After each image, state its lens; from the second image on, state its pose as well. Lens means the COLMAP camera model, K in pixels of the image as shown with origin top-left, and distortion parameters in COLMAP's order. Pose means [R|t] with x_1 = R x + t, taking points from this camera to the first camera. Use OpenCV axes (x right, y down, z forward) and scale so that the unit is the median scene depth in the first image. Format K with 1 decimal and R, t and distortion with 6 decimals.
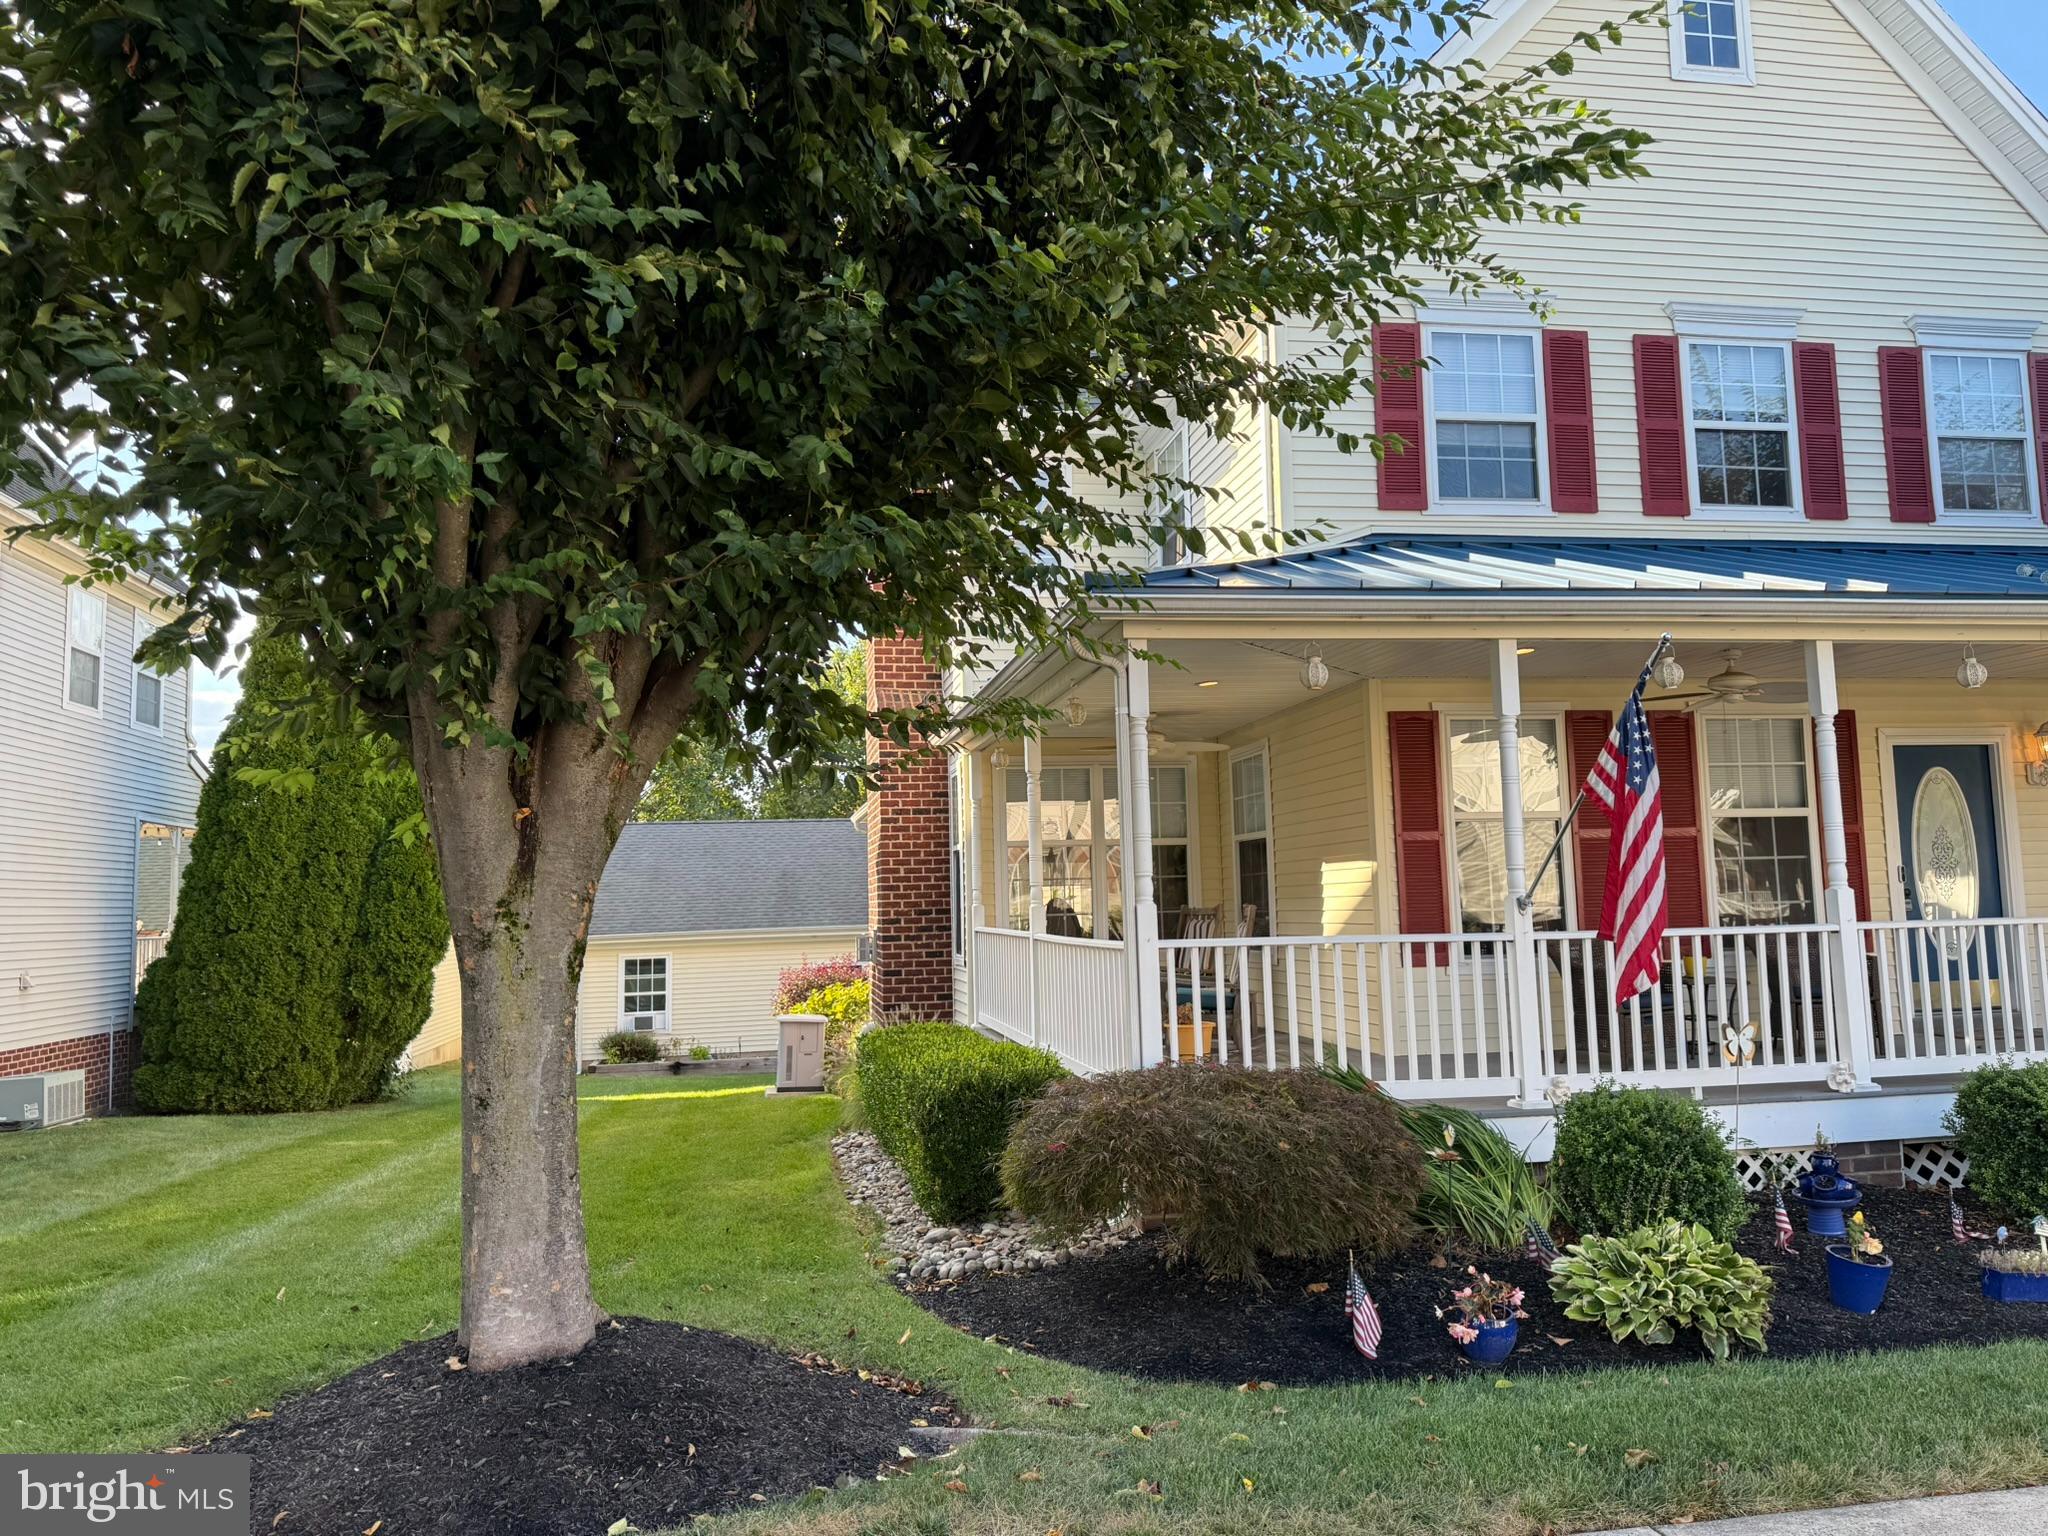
lens RADIAL K [[1628.9, 0, 1024.0], [0, 1628.9, 768.0], [0, 0, 1]] dist [-0.048951, -0.001859]
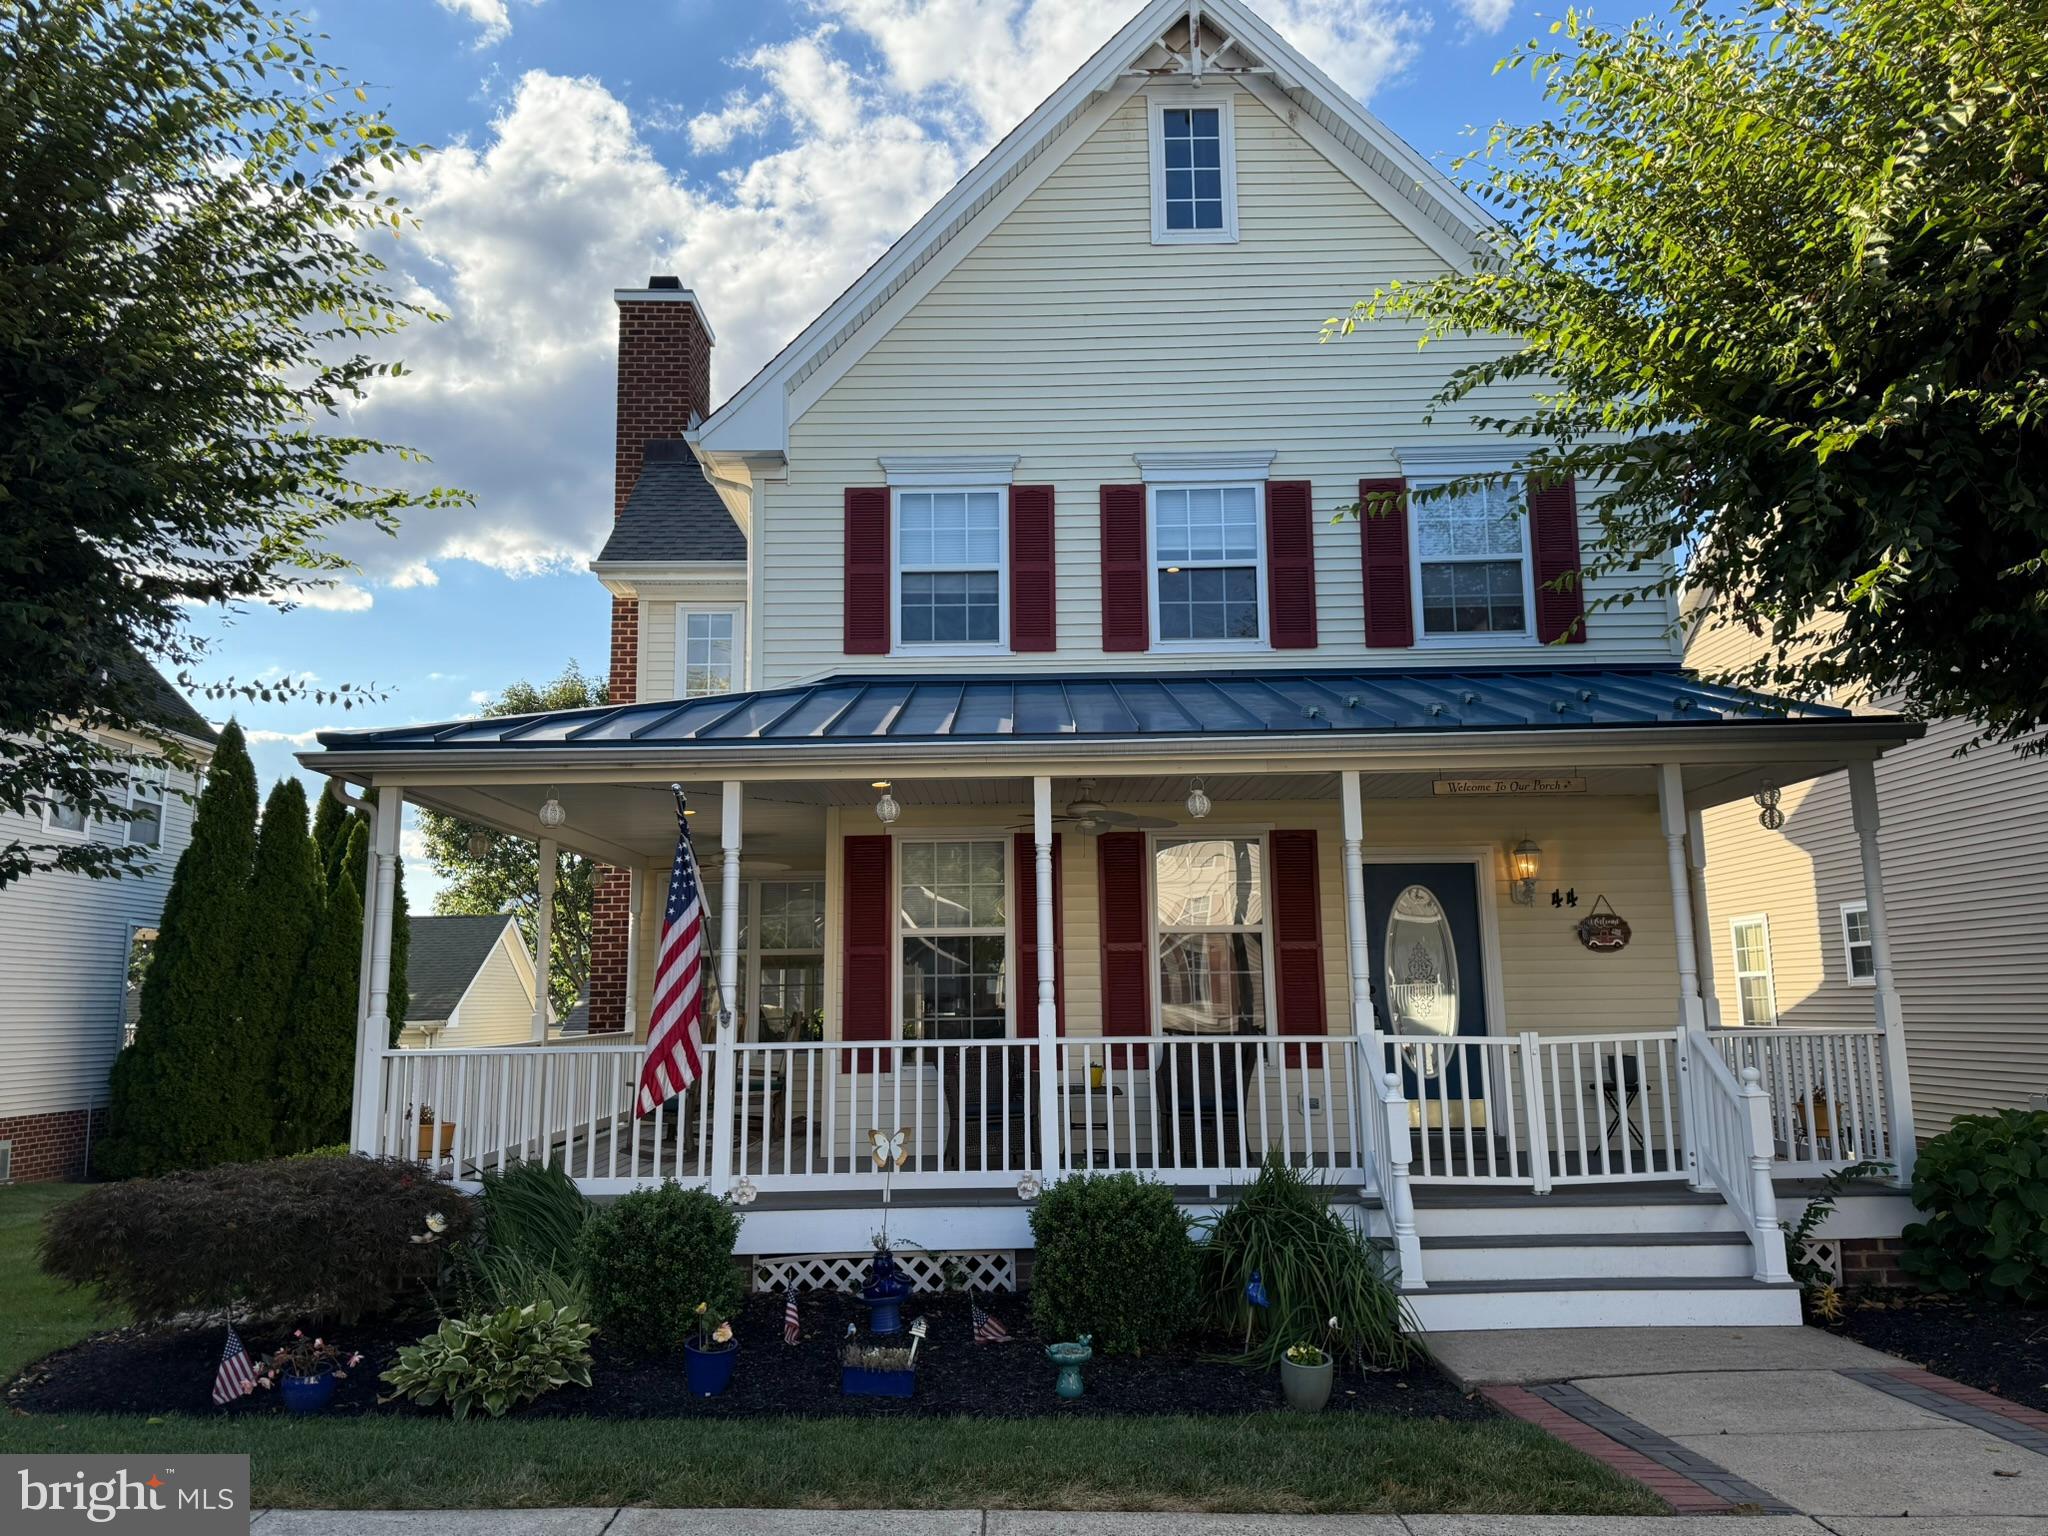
lens RADIAL K [[1440.0, 0, 1022.3], [0, 1440.0, 799.0], [0, 0, 1]] dist [0.009503, -0.000784]
pose [[0.986179, -0.014564, -0.165043, 0.489330], [0.004601, 0.998152, -0.060585, -0.000871], [0.165621, 0.058989, 0.984424, 0.056677]]
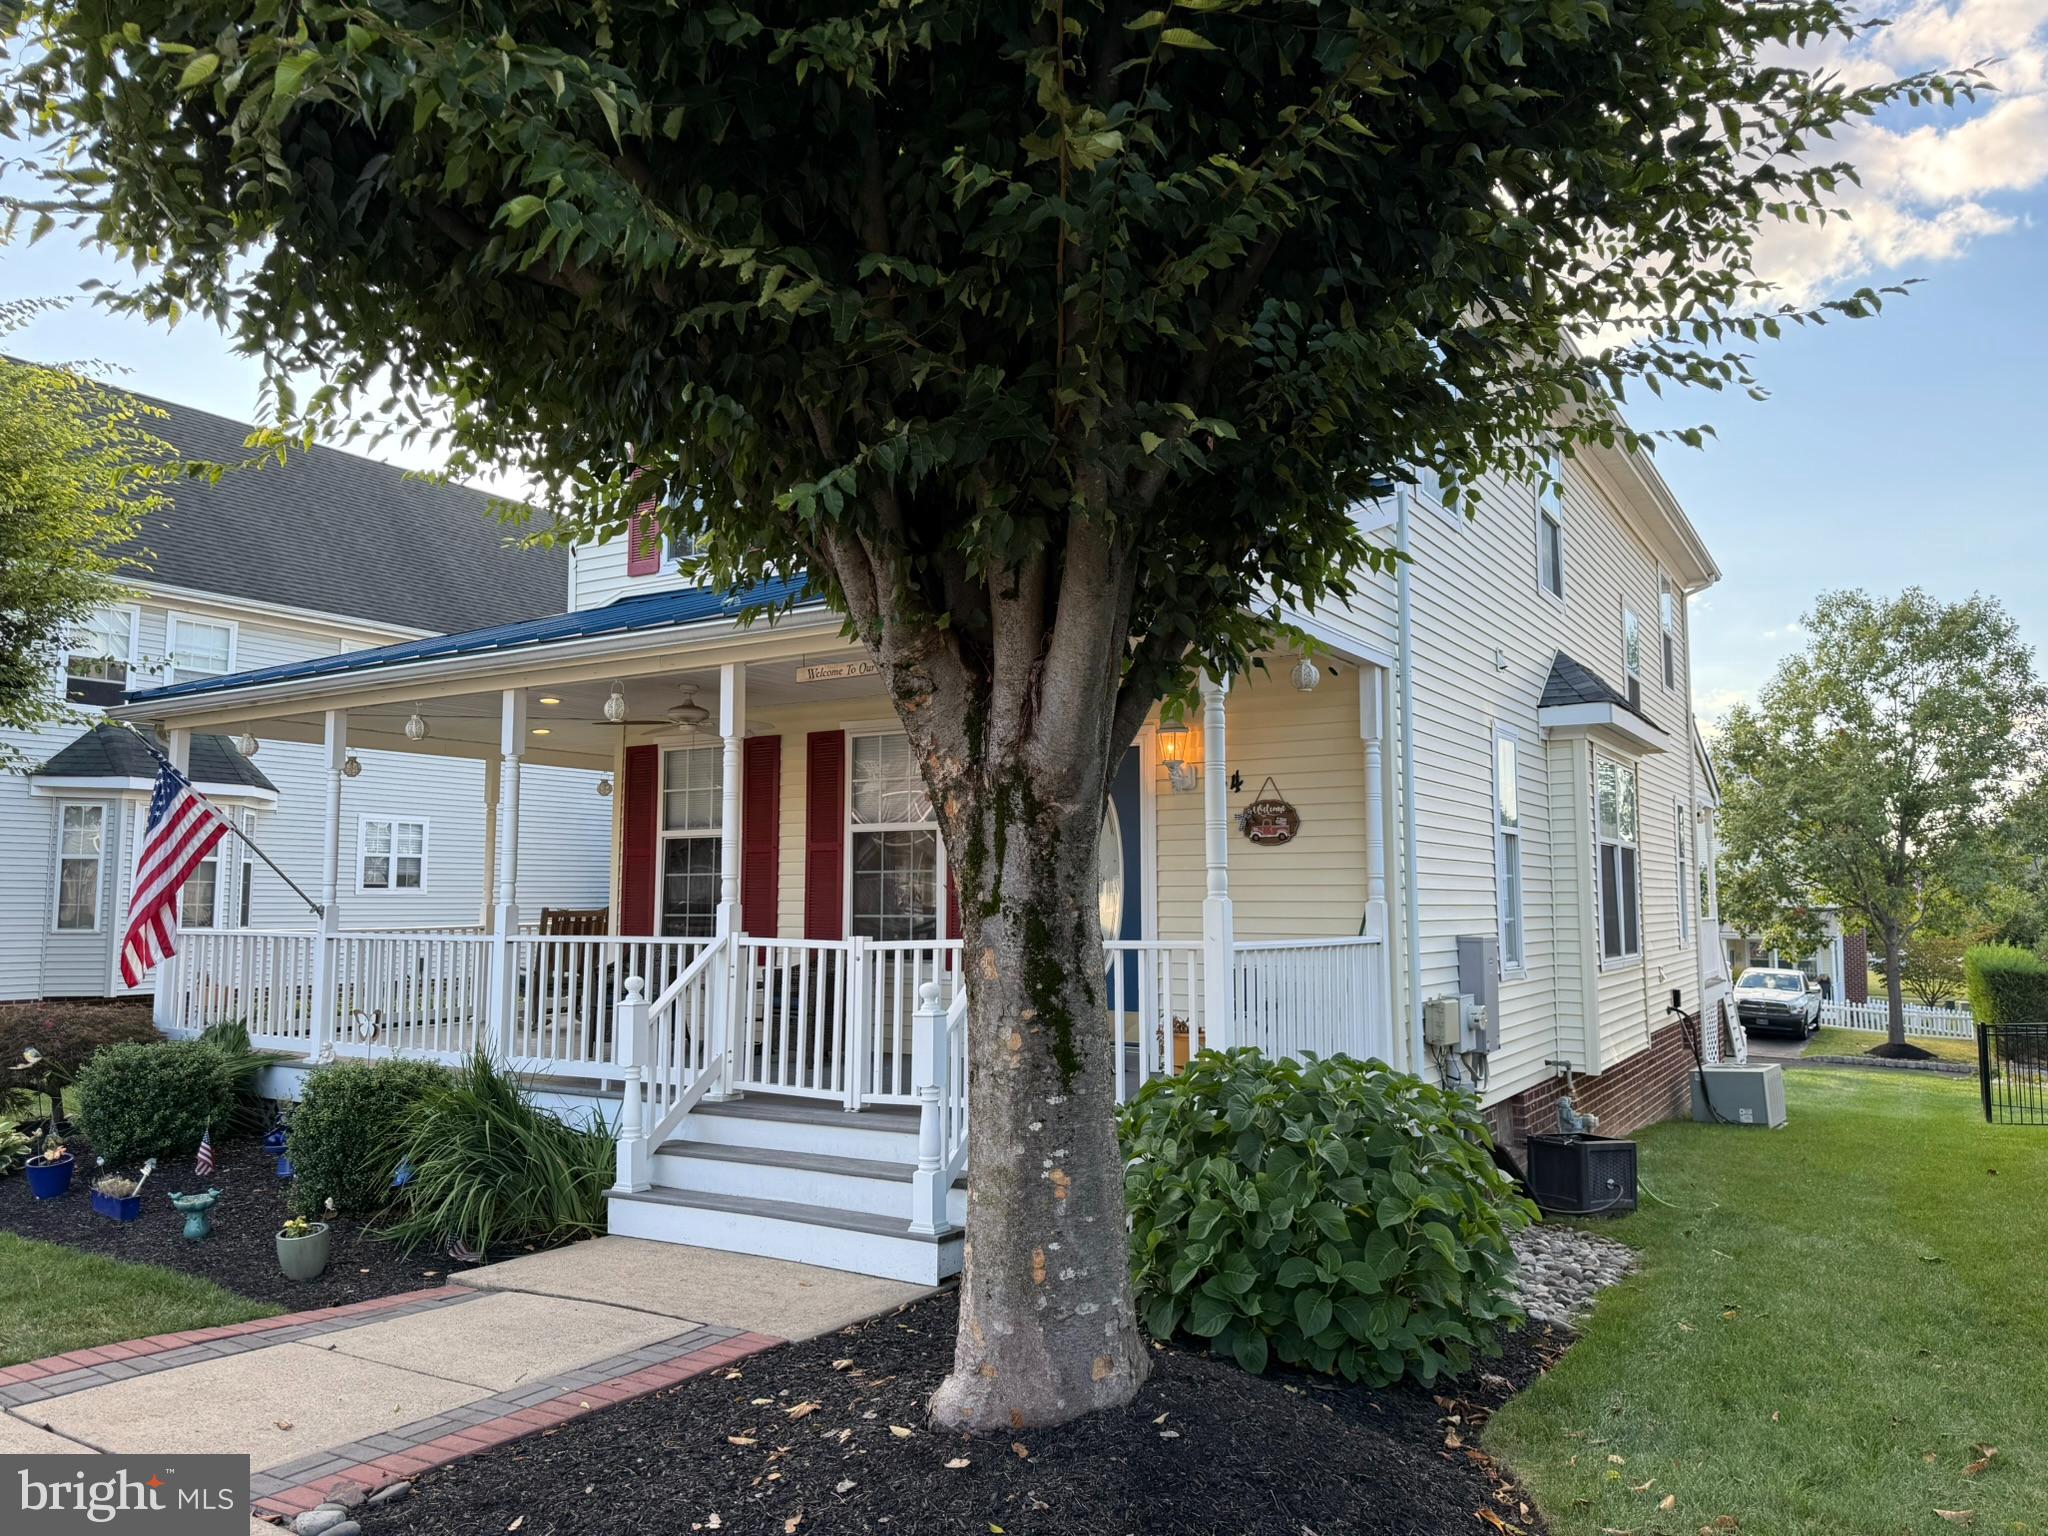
lens RADIAL K [[1494.6, 0, 1024.0], [0, 1494.6, 768.0], [0, 0, 1]] dist [0.002612, -0.001742]
pose [[0.764012, -0.042967, -0.643769, 1.024052], [0.038351, 0.999040, -0.021164, 0.011084], [0.644061, -0.008520, 0.764927, 0.296783]]
